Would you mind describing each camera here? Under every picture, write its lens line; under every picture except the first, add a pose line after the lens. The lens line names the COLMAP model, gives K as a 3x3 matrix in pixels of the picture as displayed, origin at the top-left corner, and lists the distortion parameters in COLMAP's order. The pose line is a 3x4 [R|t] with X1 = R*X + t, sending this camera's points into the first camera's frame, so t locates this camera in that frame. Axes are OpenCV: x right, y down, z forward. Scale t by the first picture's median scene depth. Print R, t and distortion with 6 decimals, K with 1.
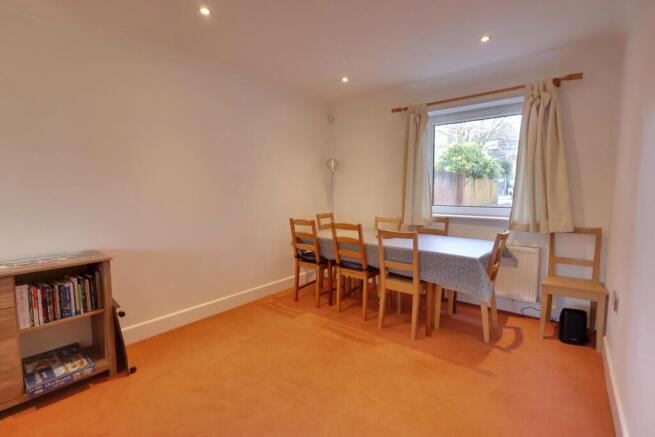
lens RADIAL K [[303.2, 0, 329.7], [0, 303.2, 212.5], [0, 0, 1]] dist [0.002355, 0.000401]
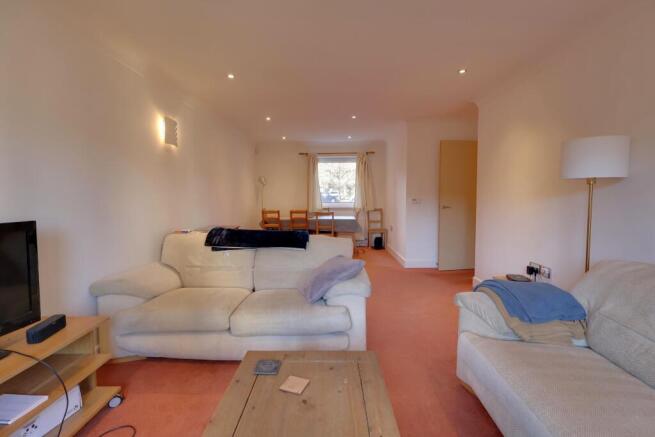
lens RADIAL K [[303.2, 0, 325.5], [0, 303.2, 218.9], [0, 0, 1]] dist [0.002355, 0.000401]
pose [[0.796179, -0.053425, 0.602698, -1.119384], [0.046583, 0.998550, 0.026976, 0.044842], [-0.603266, 0.006598, 0.797513, -0.843250]]
